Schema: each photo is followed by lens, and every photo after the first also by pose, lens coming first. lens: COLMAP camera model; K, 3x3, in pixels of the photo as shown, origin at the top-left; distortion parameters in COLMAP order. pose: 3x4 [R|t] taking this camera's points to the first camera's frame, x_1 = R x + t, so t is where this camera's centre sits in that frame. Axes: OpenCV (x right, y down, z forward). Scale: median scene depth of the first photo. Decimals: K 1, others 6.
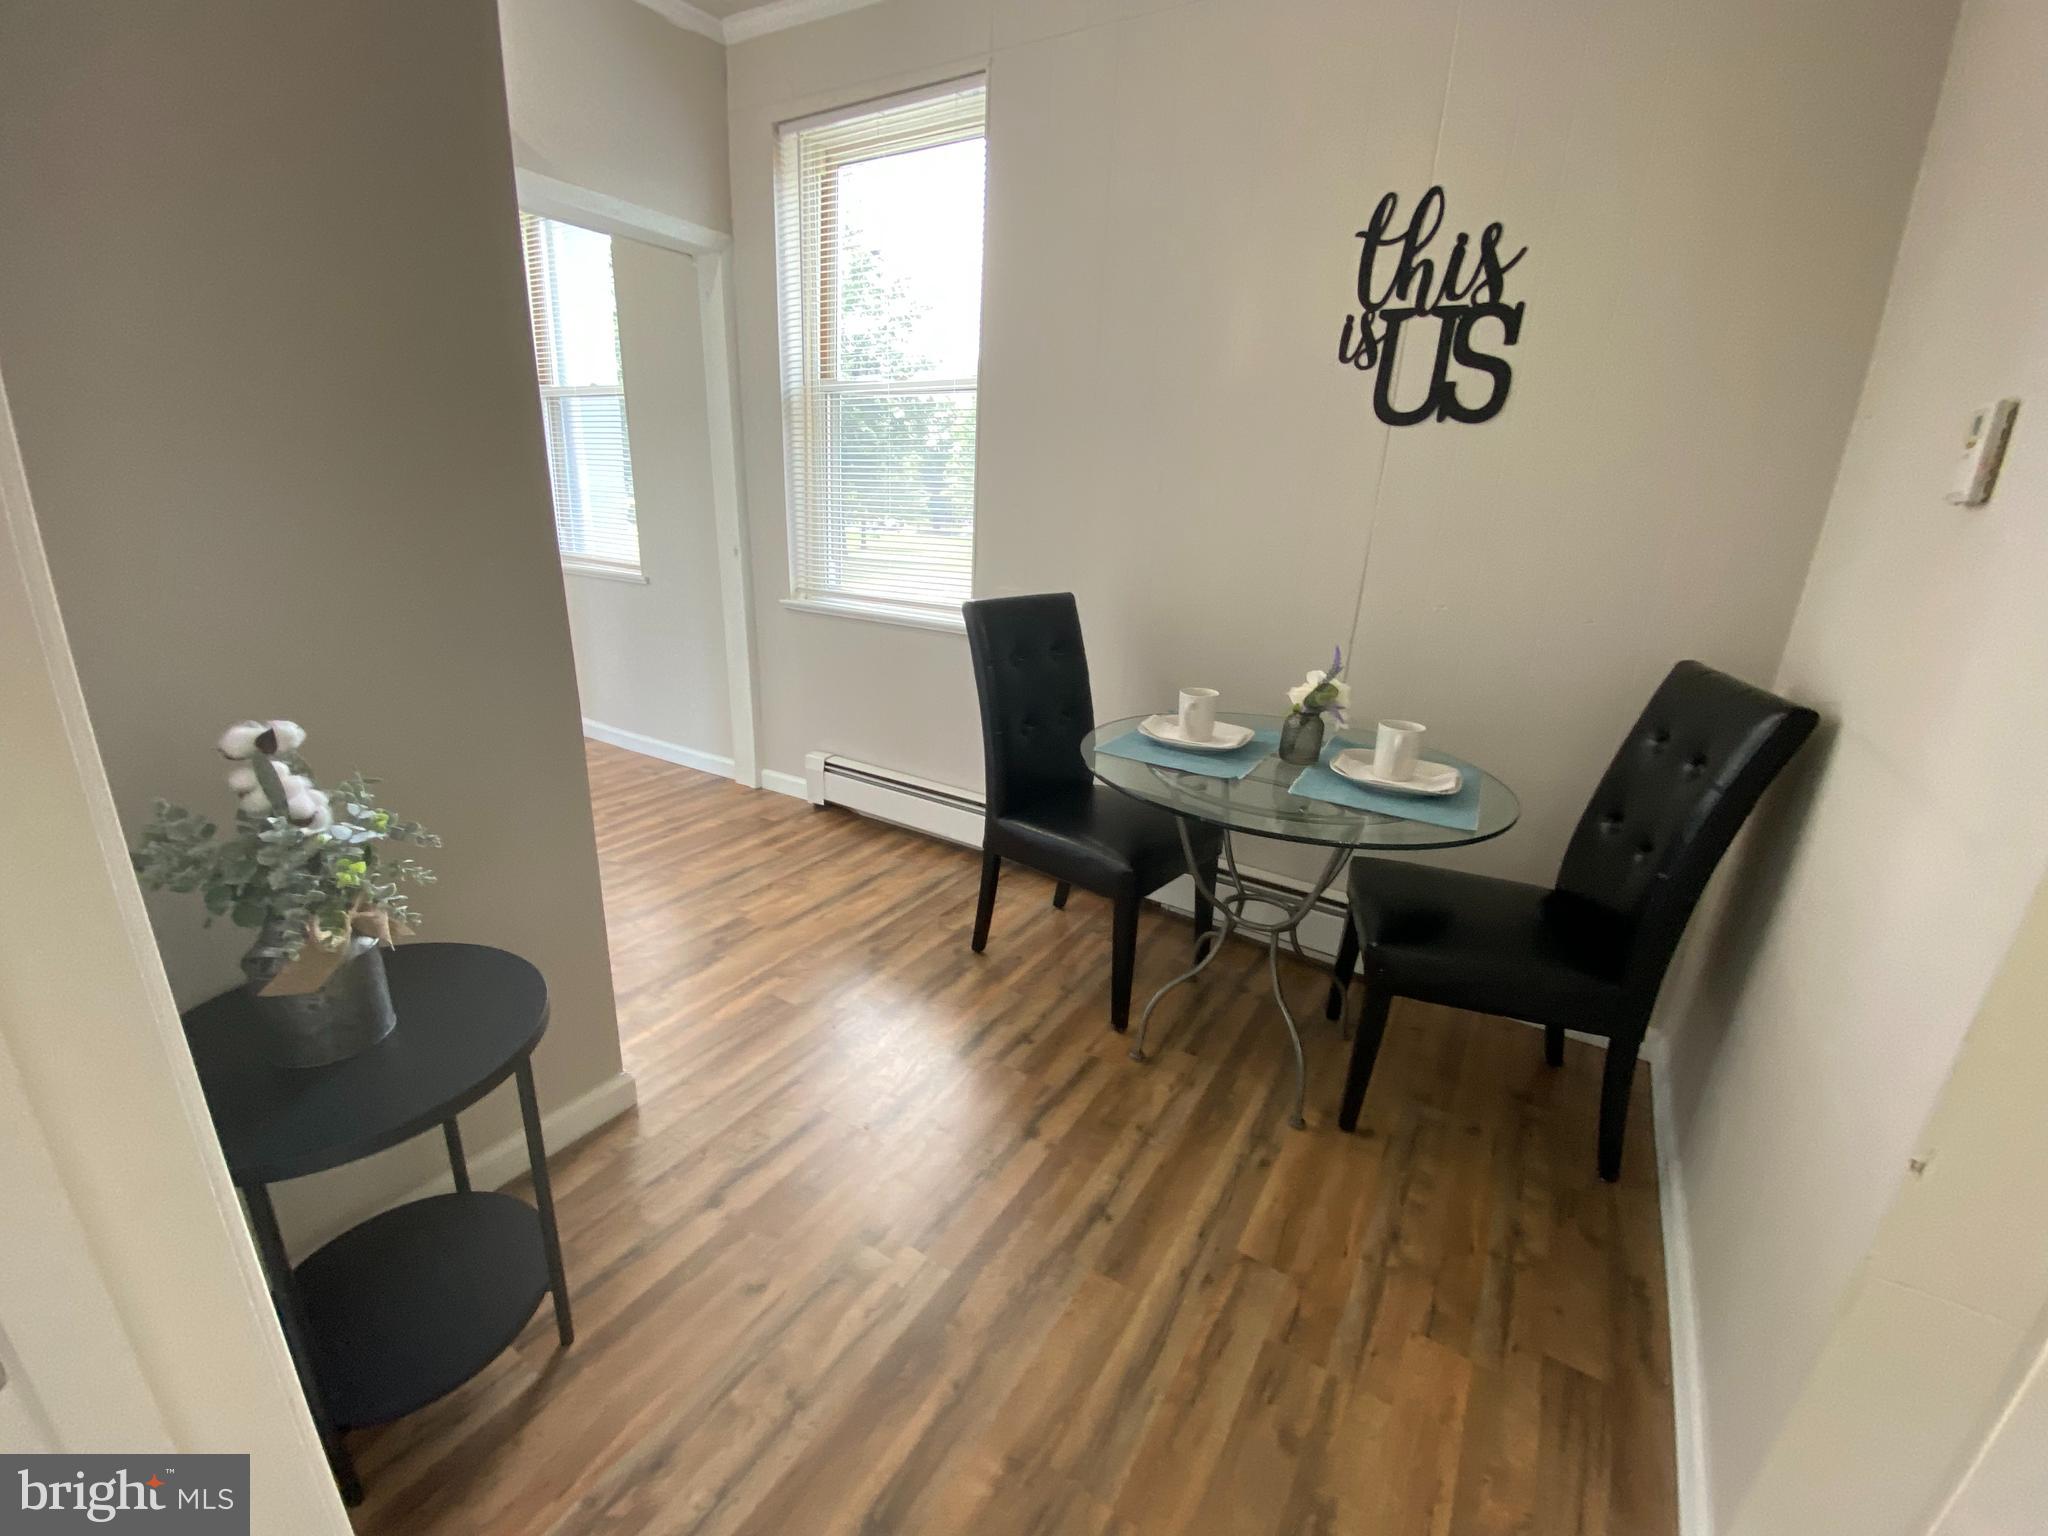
lens RADIAL K [[833.9, 0, 944.1], [0, 833.9, 773.6], [0, 0, 1]] dist [0.043973, -0.035099]
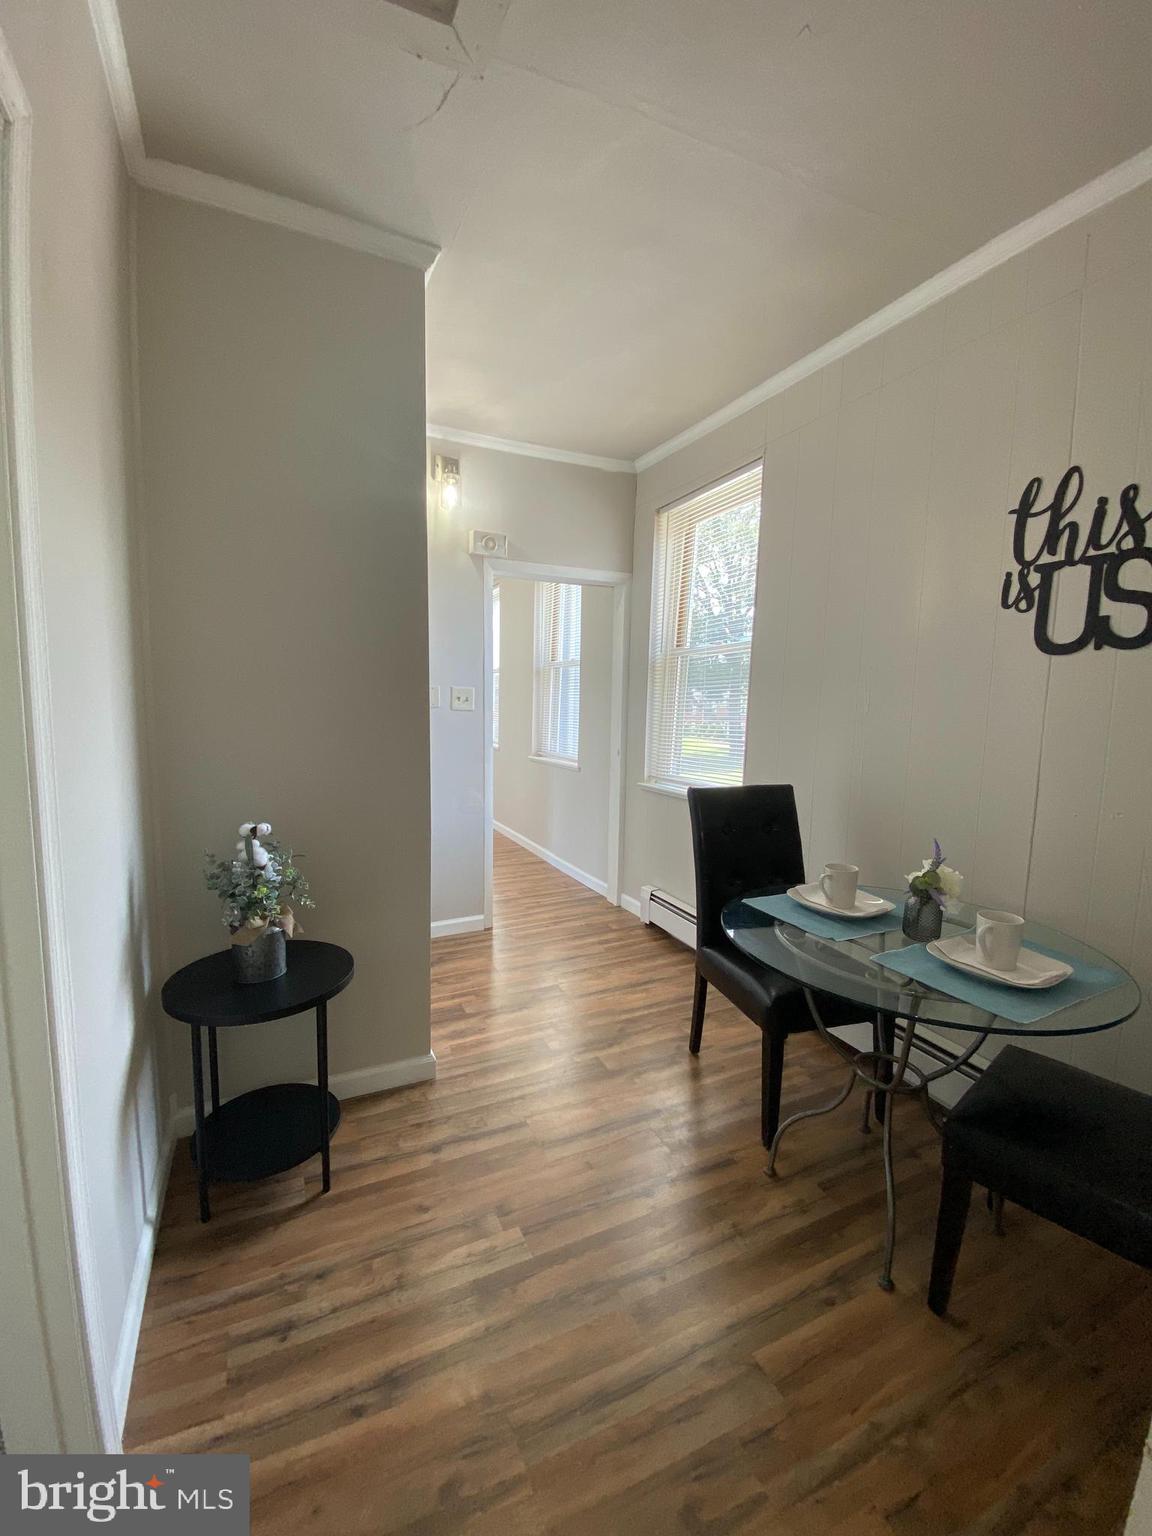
lens RADIAL K [[630.1, 0, 576.0], [0, 630.1, 768.0], [0, 0, 1]] dist [0.045155, -0.030655]
pose [[0.838145, 0.027547, -0.544751, 0.485647], [-0.148672, 0.972446, -0.179569, -0.012825], [0.524795, 0.231494, 0.819147, -0.012711]]
